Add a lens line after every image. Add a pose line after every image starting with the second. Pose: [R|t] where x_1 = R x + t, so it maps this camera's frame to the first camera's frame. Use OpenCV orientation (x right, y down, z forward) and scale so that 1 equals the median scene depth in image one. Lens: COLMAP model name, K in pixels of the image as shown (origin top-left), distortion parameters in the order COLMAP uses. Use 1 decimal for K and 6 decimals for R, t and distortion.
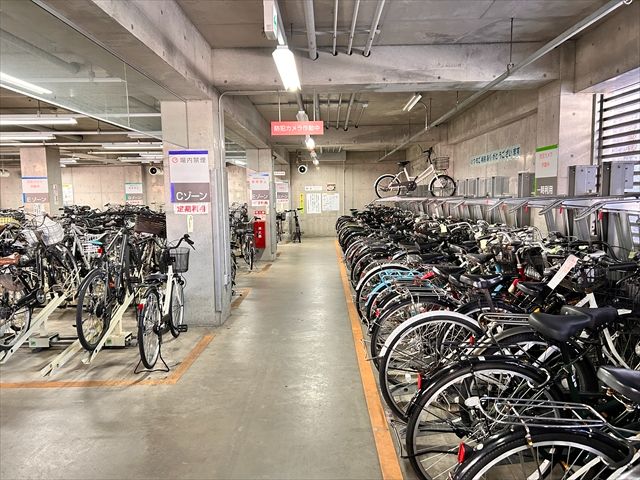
lens RADIAL K [[489.4, 0, 318.1], [0, 489.4, 239.1], [0, 0, 1]] dist [-0.001473, -0.000067]
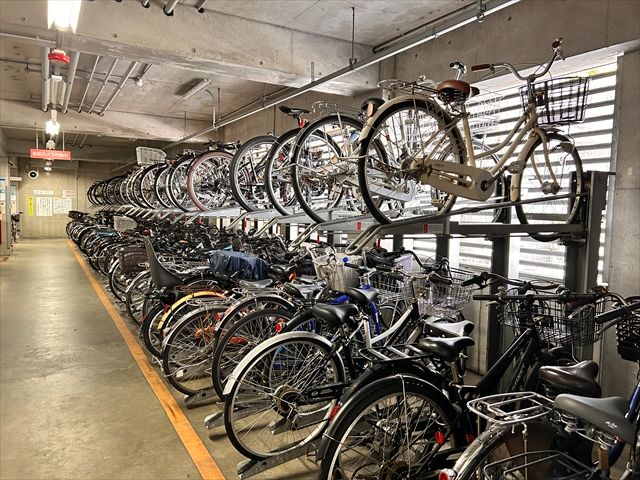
lens RADIAL K [[489.4, 0, 317.0], [0, 489.4, 238.0], [0, 0, 1]] dist [-0.001473, -0.000067]
pose [[0.867715, 0.001001, 0.497061, -0.076671], [0.008758, 0.999812, -0.017304, 0.055385], [-0.496985, 0.019368, 0.867543, -0.671581]]
